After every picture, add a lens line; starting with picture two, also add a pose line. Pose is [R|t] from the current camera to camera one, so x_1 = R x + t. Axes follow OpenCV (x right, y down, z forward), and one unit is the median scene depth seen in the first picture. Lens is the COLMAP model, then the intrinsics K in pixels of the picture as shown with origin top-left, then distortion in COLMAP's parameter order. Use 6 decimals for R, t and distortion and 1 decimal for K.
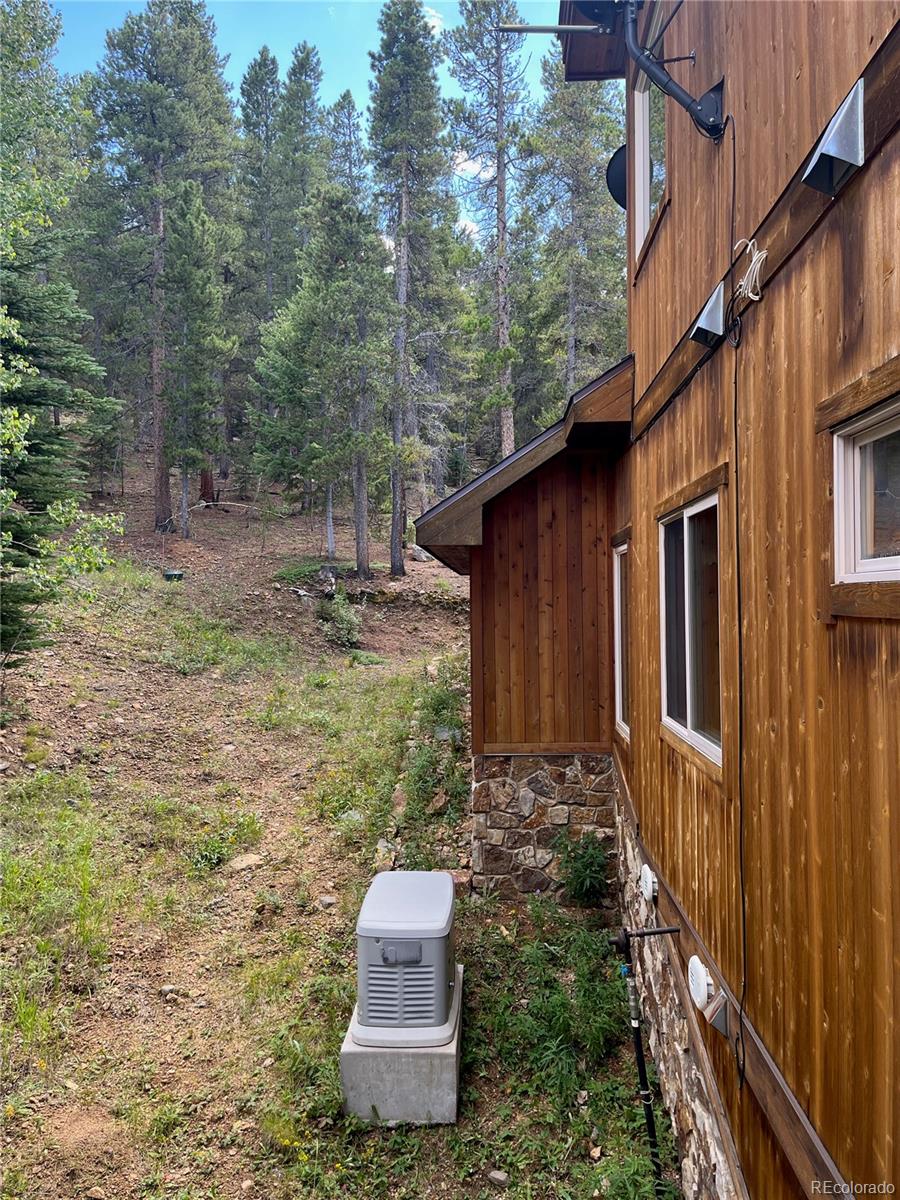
lens RADIAL K [[910.4, 0, 449.6], [0, 910.4, 596.2], [0, 0, 1]] dist [0.036096, 0.001368]
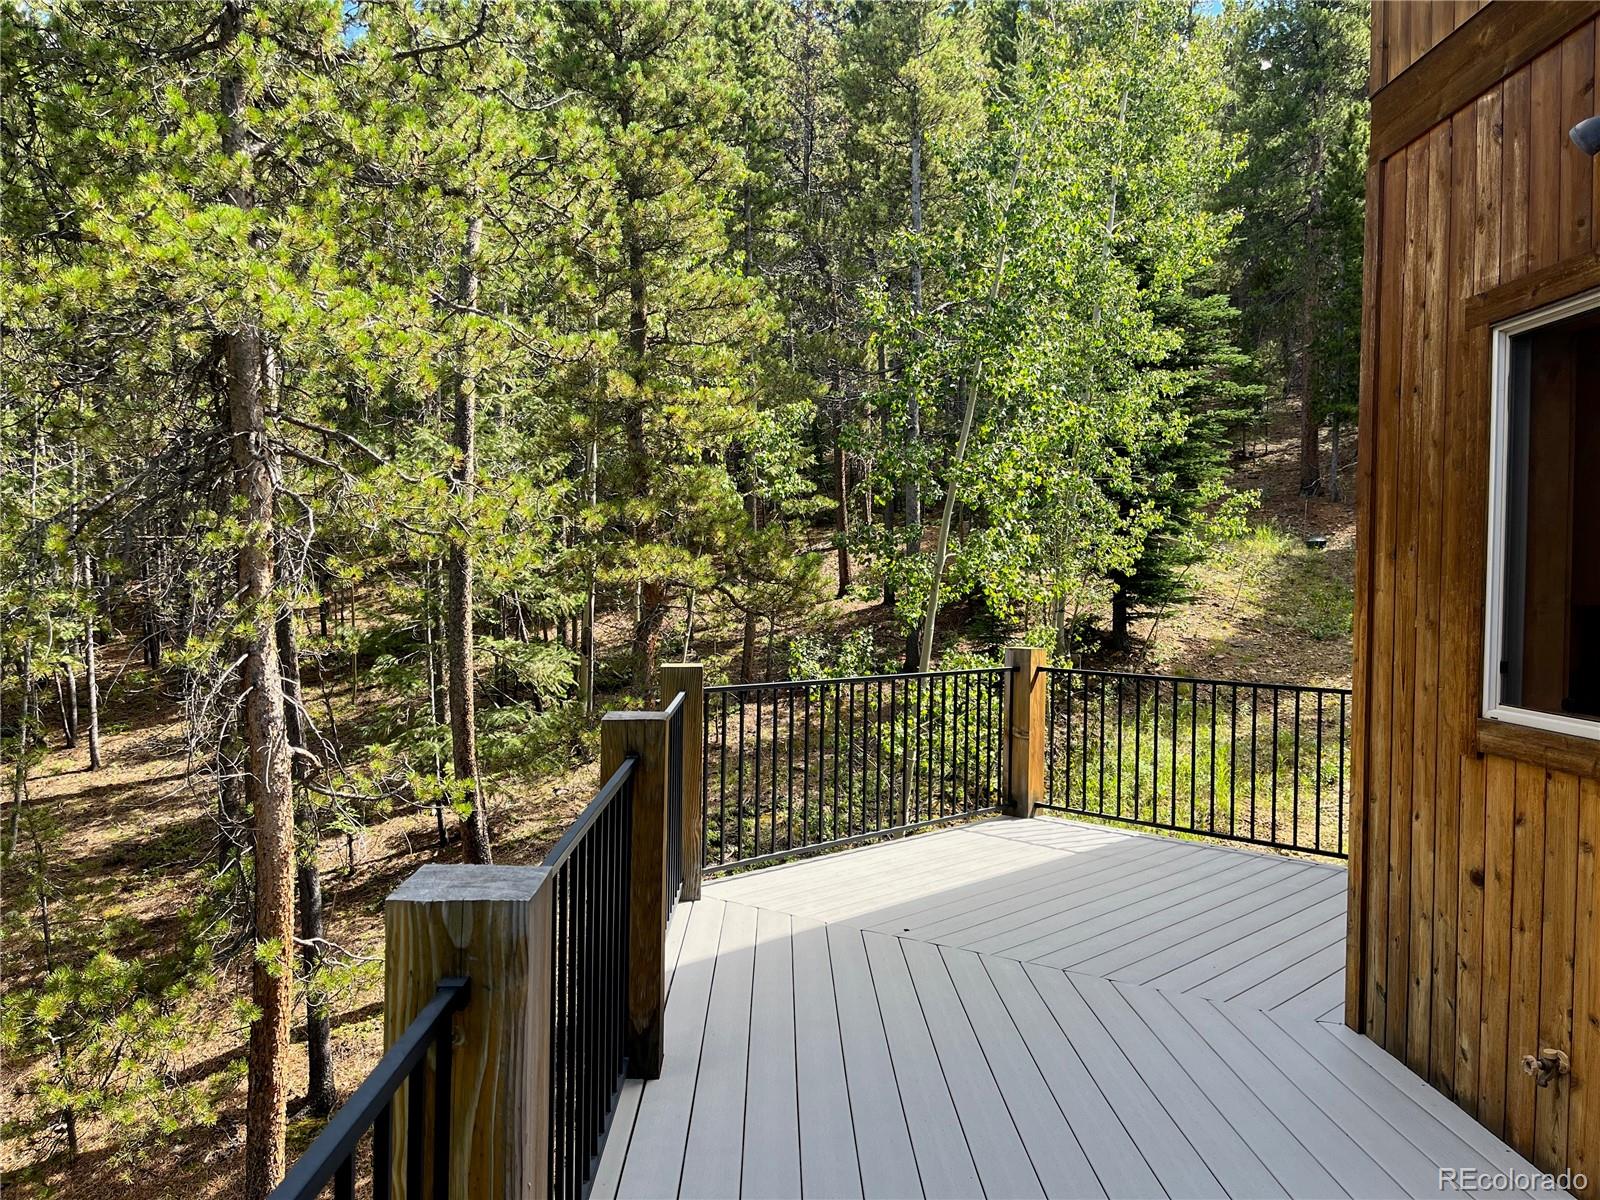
lens RADIAL K [[1213.9, 0, 800.0], [0, 1213.9, 594.6], [0, 0, 1]] dist [0.036096, 0.001368]
pose [[0.759297, 0.031610, -0.649976, 0.172533], [-0.019350, 0.999475, 0.026003, 0.012546], [0.650457, -0.007167, 0.759510, -0.457249]]
